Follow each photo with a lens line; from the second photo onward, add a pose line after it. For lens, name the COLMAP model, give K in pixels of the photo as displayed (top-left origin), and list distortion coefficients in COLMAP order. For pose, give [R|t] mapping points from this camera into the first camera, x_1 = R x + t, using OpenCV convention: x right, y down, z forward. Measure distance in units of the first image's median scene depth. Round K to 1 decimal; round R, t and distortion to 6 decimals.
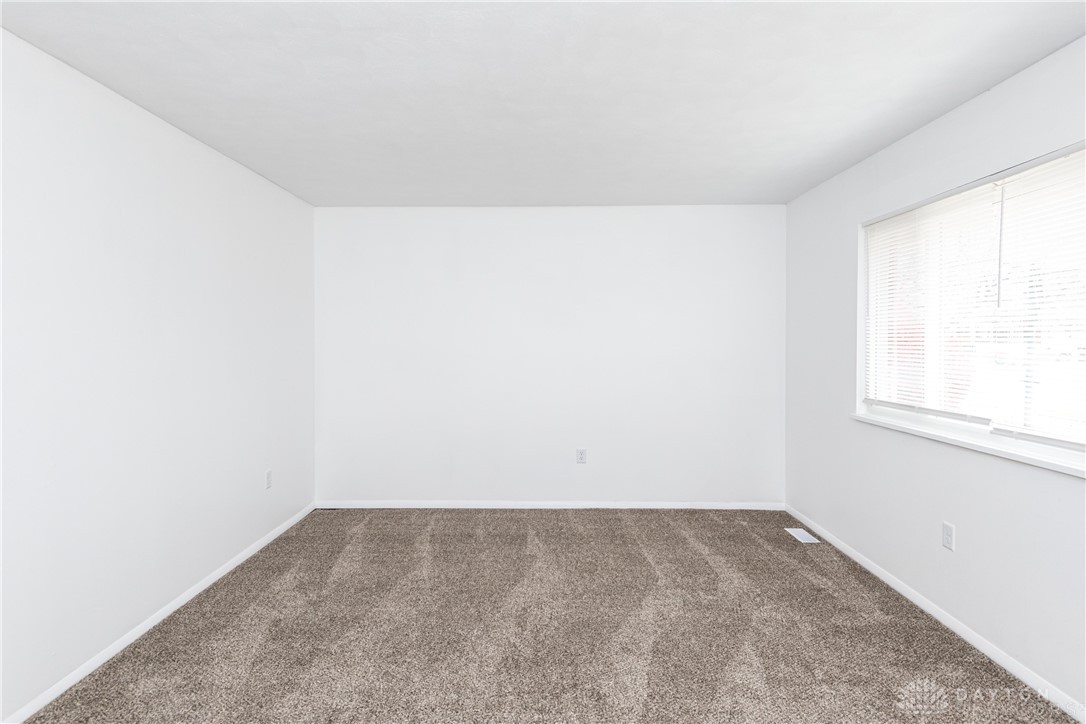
lens RADIAL K [[563.3, 0, 526.7], [0, 563.3, 339.0], [0, 0, 1]] dist [0.023379, -0.016287]
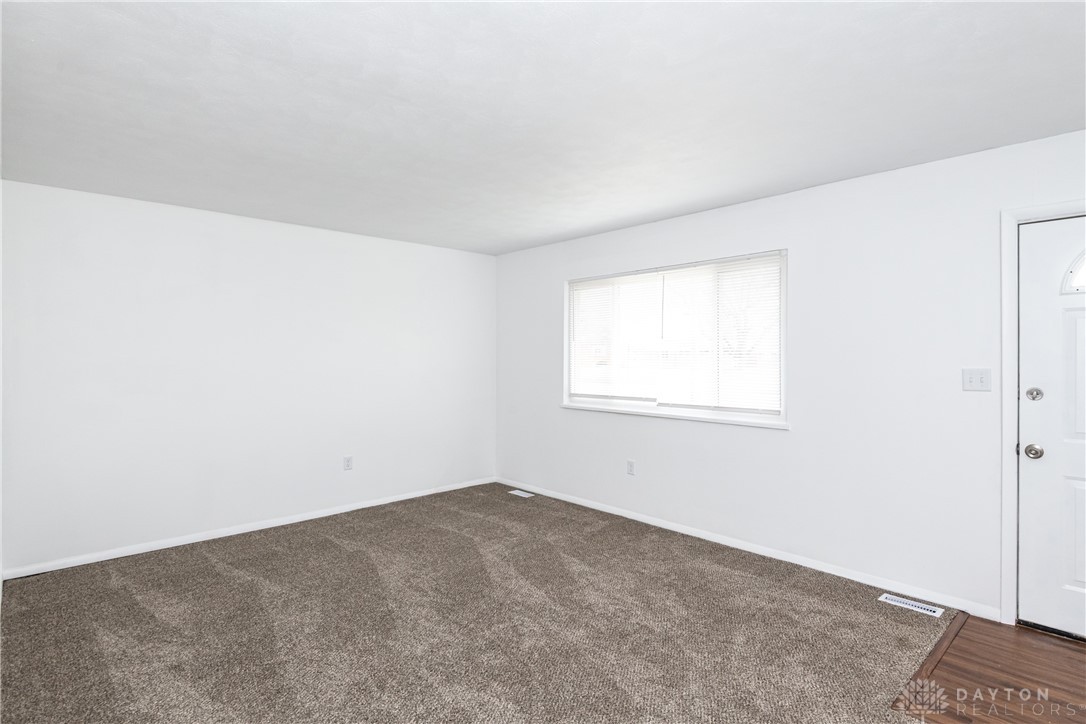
lens RADIAL K [[563.3, 0, 521.6], [0, 563.3, 344.7], [0, 0, 1]] dist [0.023379, -0.016287]
pose [[0.727620, 0.013786, 0.685842, -0.557798], [0.000096, 0.999796, -0.020199, 0.002483], [-0.685981, 0.014763, 0.727470, -0.033934]]
